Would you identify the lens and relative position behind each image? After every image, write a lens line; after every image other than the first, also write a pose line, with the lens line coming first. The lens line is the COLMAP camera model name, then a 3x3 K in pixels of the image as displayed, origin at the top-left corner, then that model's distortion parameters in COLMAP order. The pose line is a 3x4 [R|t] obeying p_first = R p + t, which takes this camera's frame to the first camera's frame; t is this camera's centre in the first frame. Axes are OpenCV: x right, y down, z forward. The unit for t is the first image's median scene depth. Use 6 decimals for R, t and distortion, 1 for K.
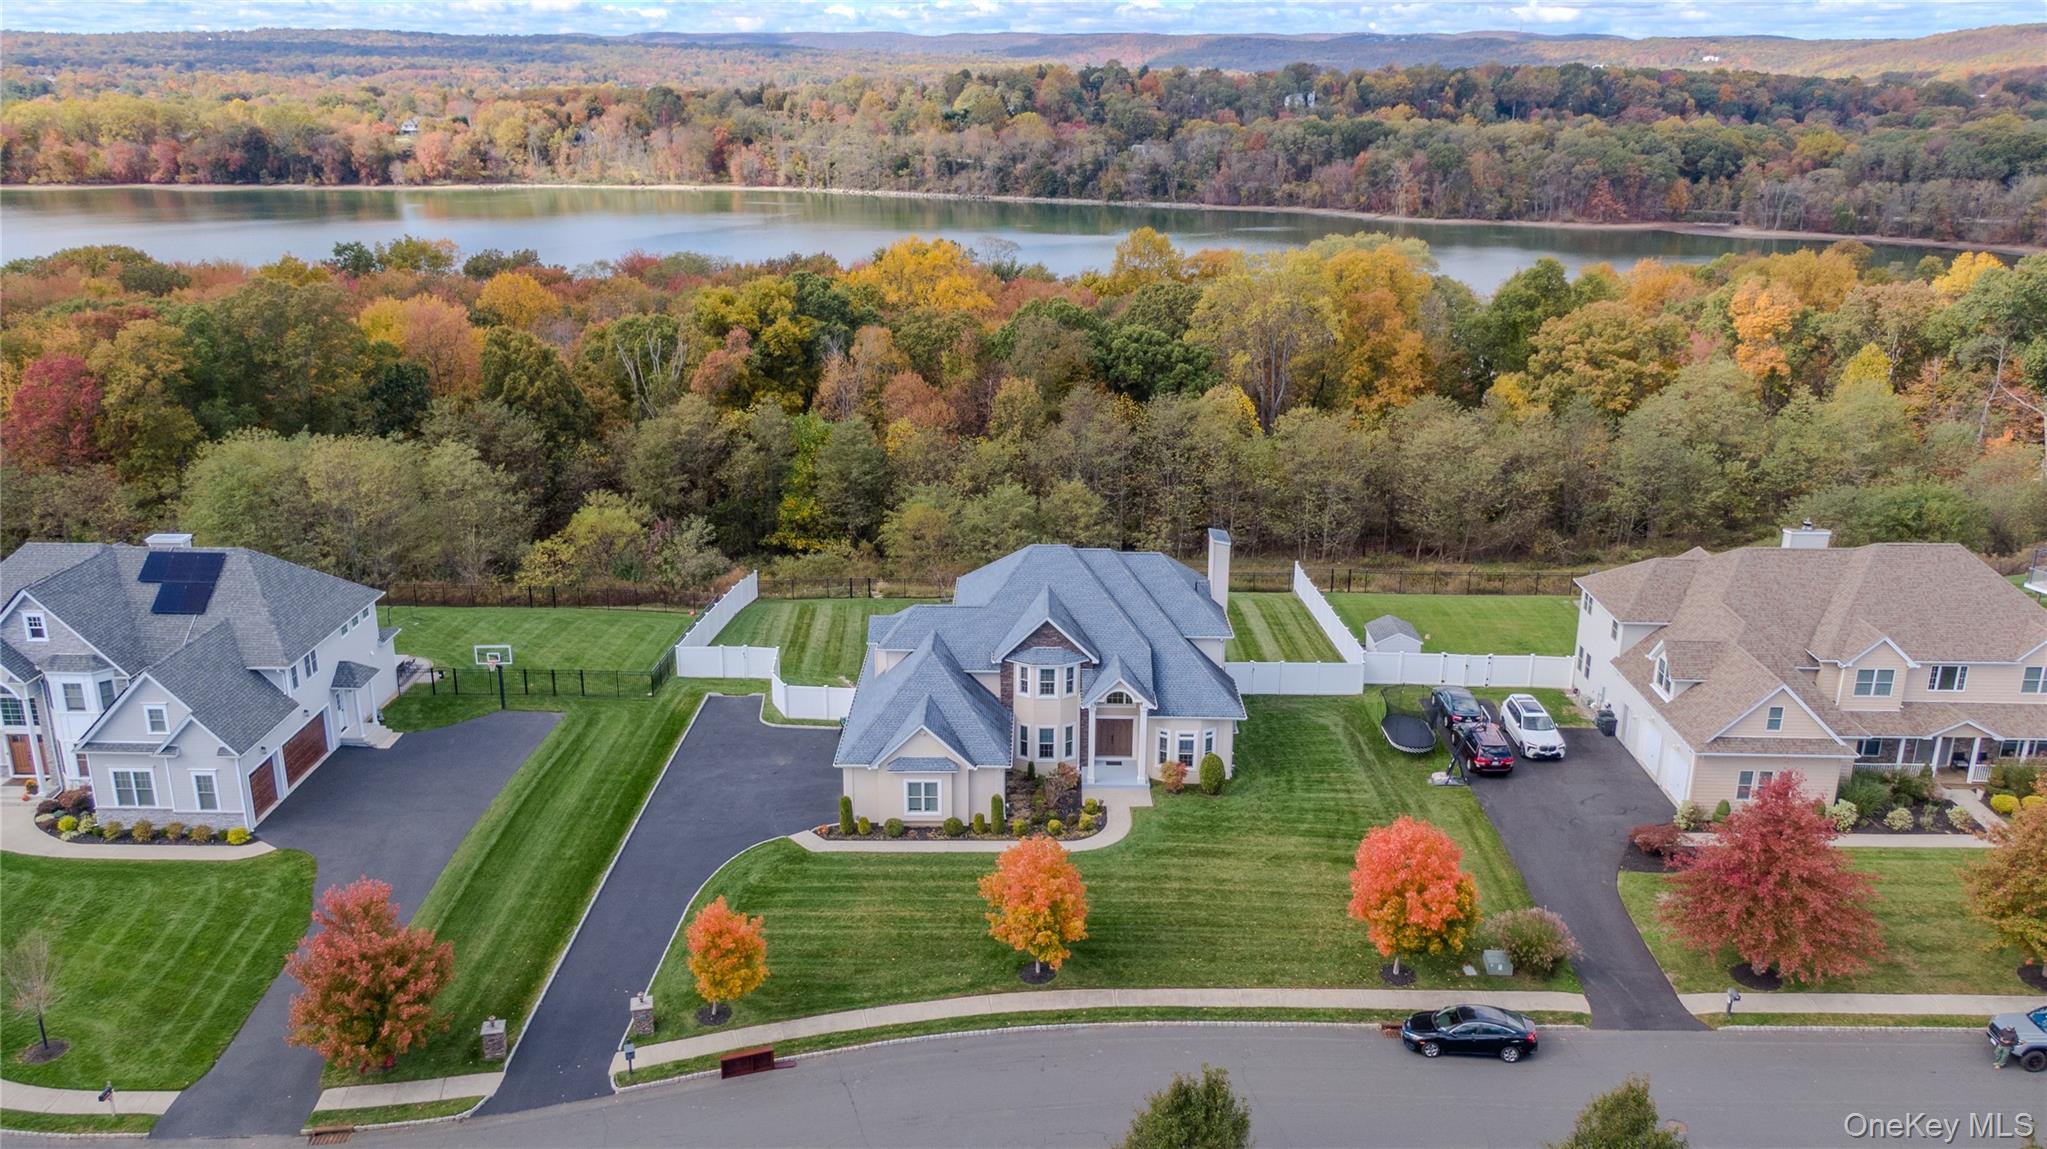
lens RADIAL K [[1547.4, 0, 1031.4], [0, 1547.4, 556.8], [0, 0, 1]] dist [0.009823, -0.003514]
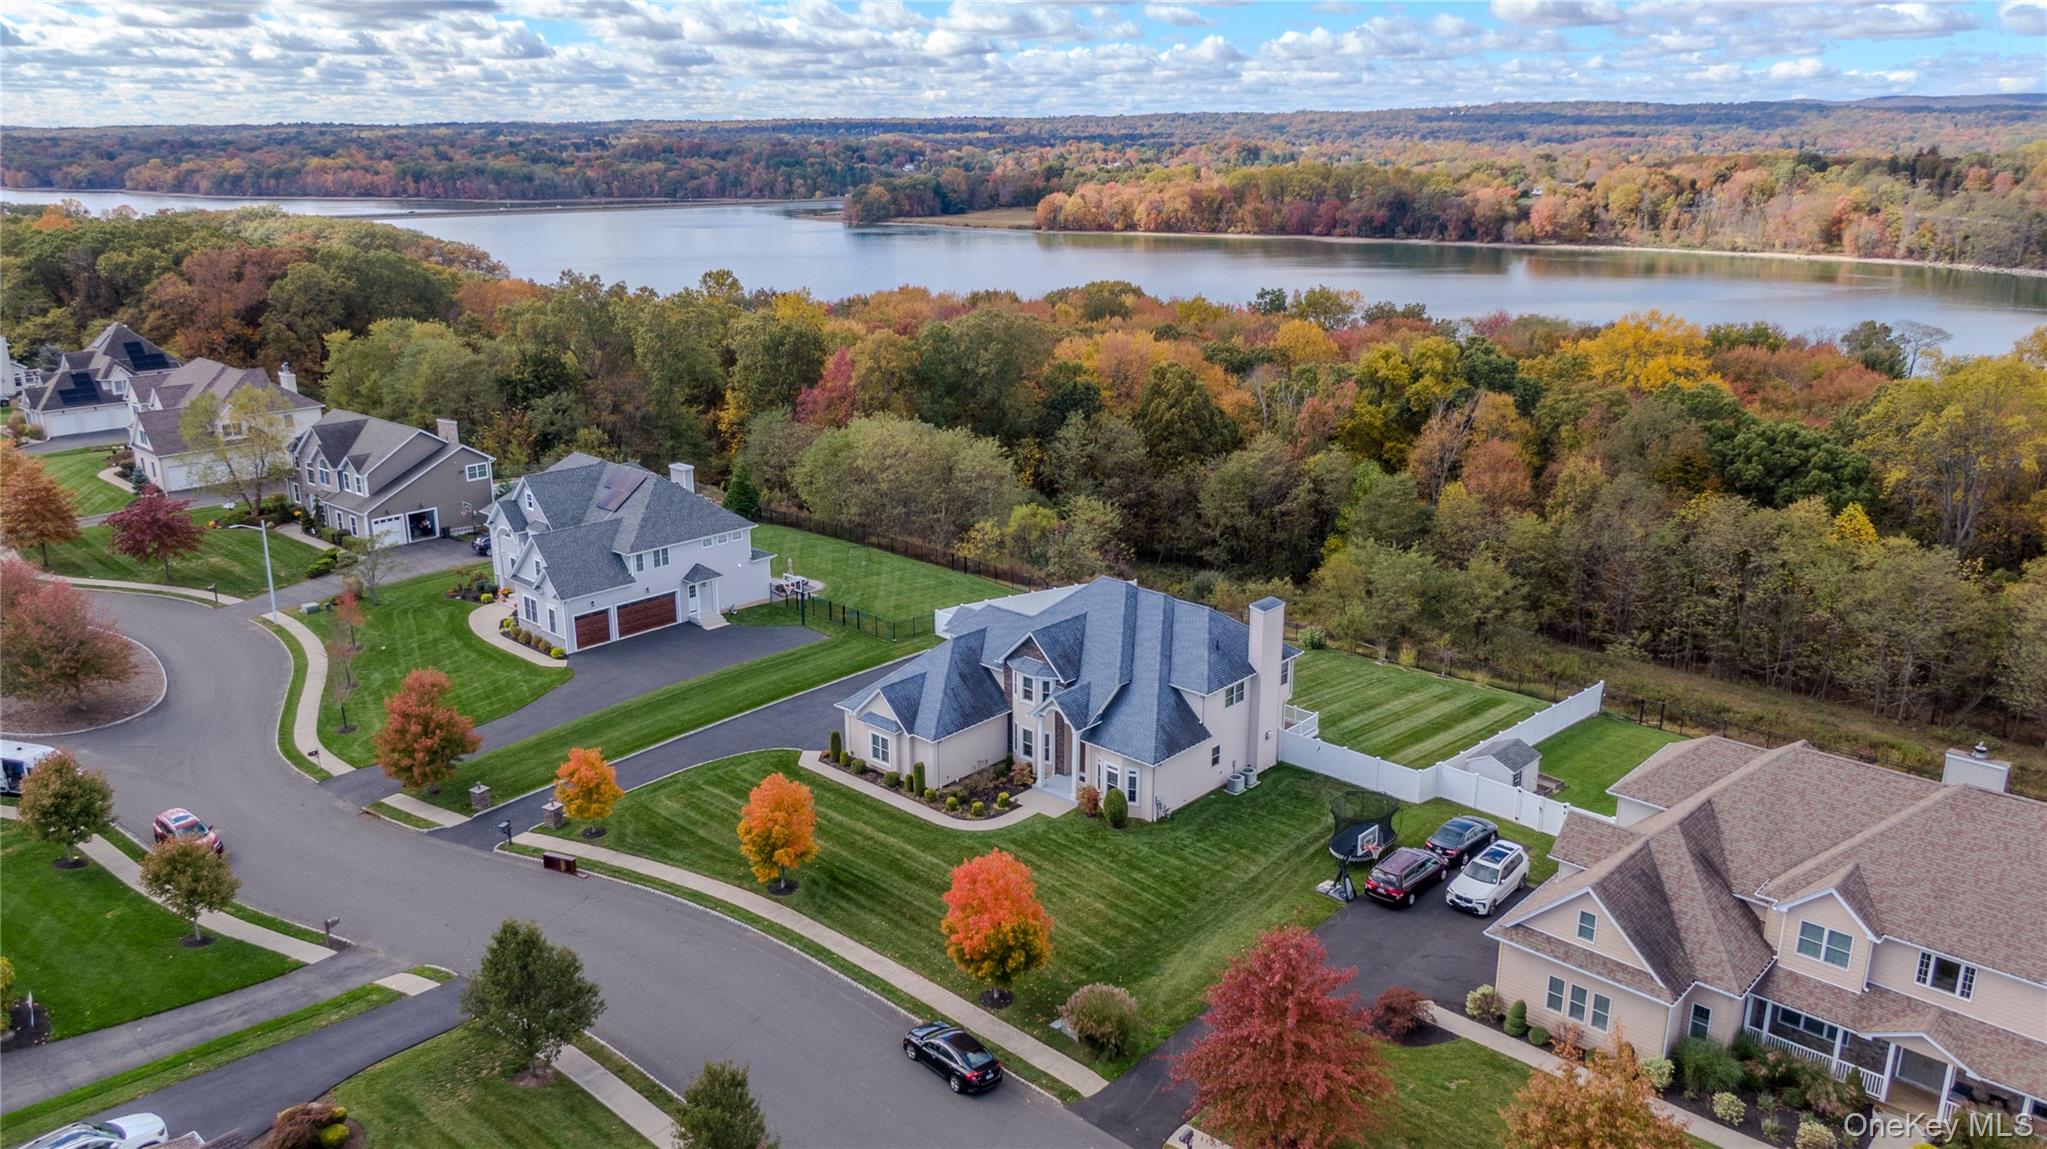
lens RADIAL K [[1439.9, 0, 1032.4], [0, 1439.9, 571.3], [0, 0, 1]] dist [0.031666, -0.040180]
pose [[0.743901, 0.184242, -0.642391, 0.652687], [-0.192741, 0.979549, 0.057743, -0.063468], [0.639893, 0.080860, 0.764198, 0.178829]]
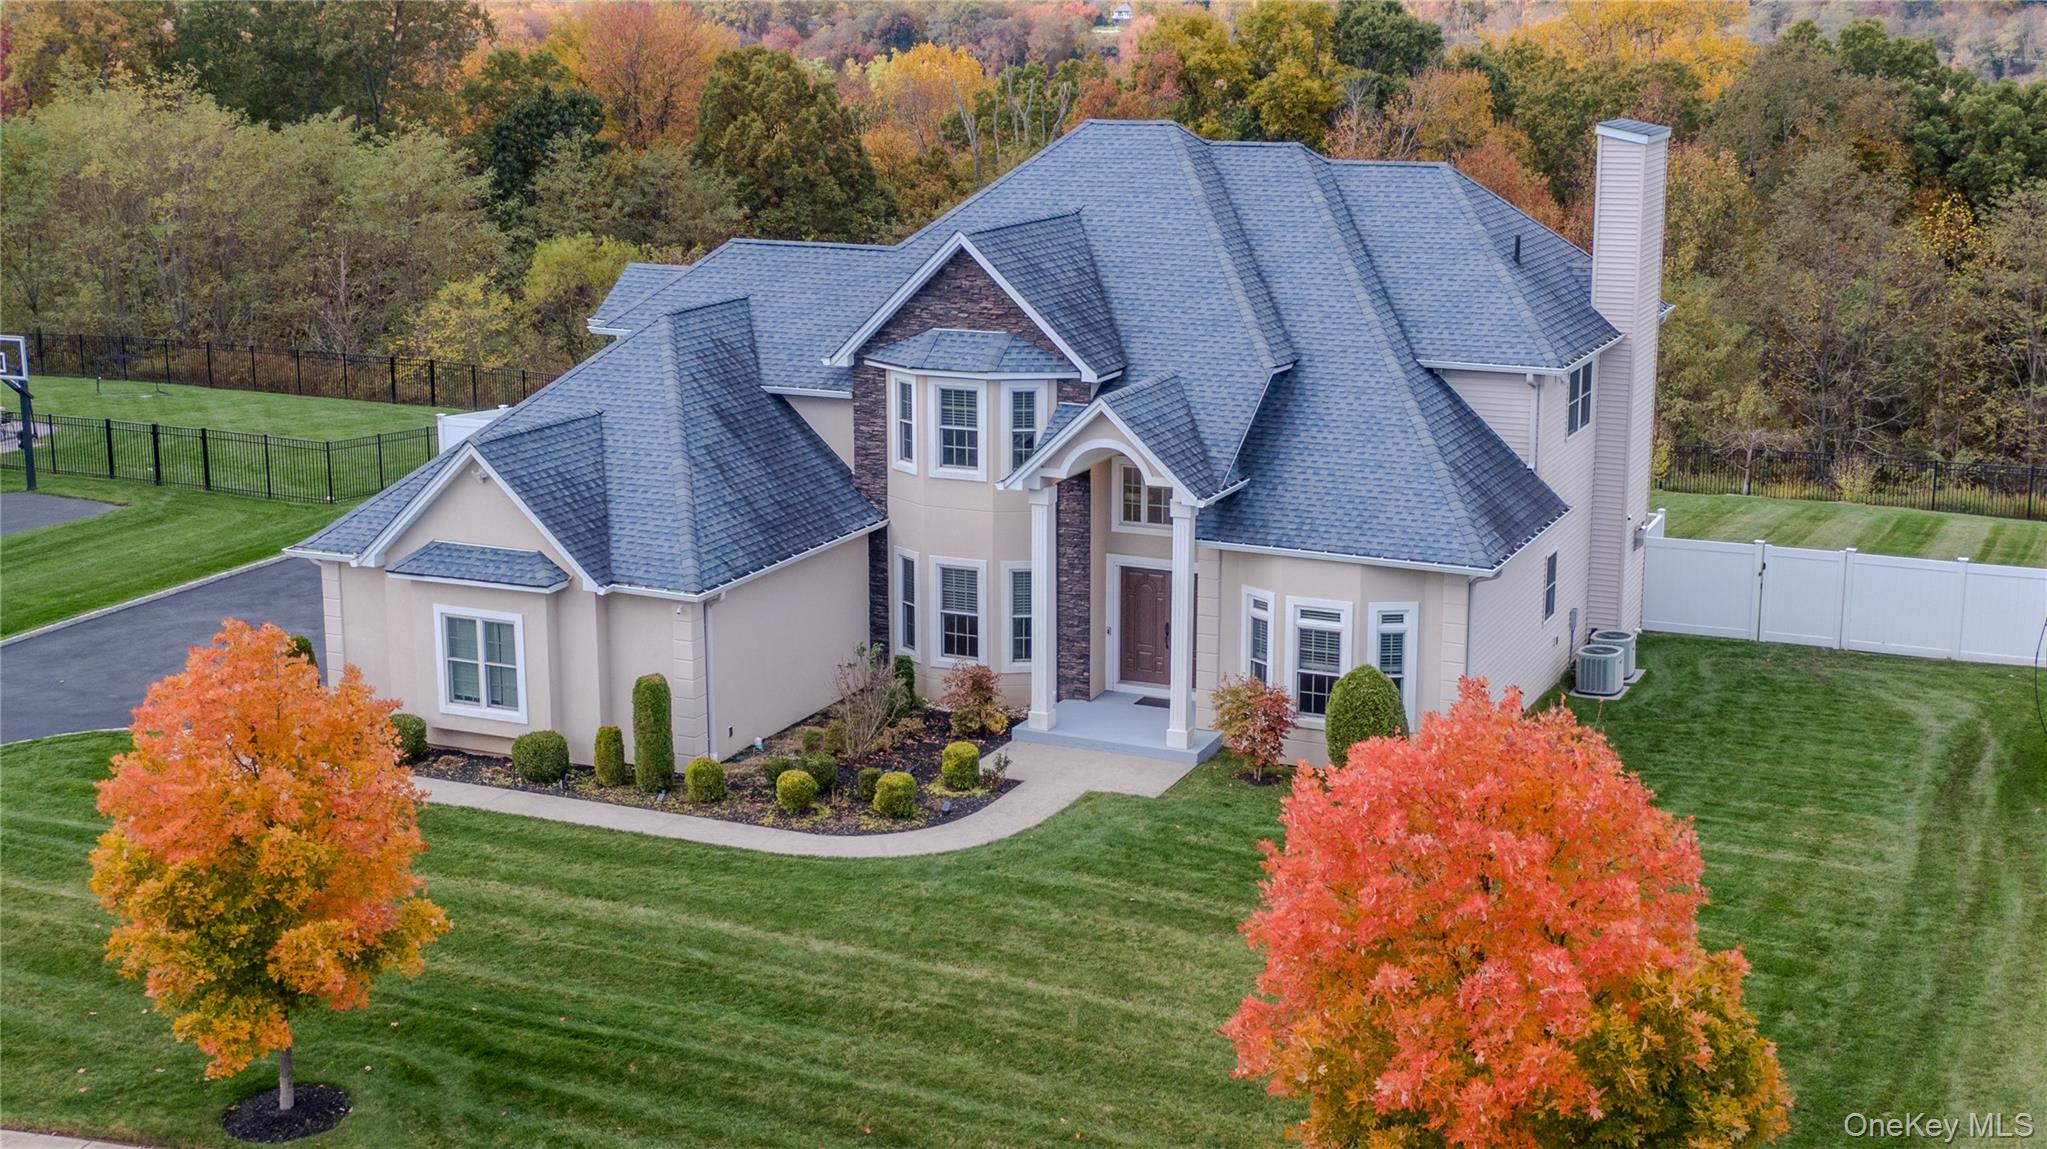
lens RADIAL K [[2564.4, 0, 1032.6], [0, 2564.4, 578.0], [0, 0, 1]] dist [0.014456, 0.000000]
pose [[0.911424, 0.085709, -0.402442, 0.252347], [-0.112881, 0.992623, -0.044245, 0.133376], [0.395681, 0.085754, 0.914376, 0.462216]]
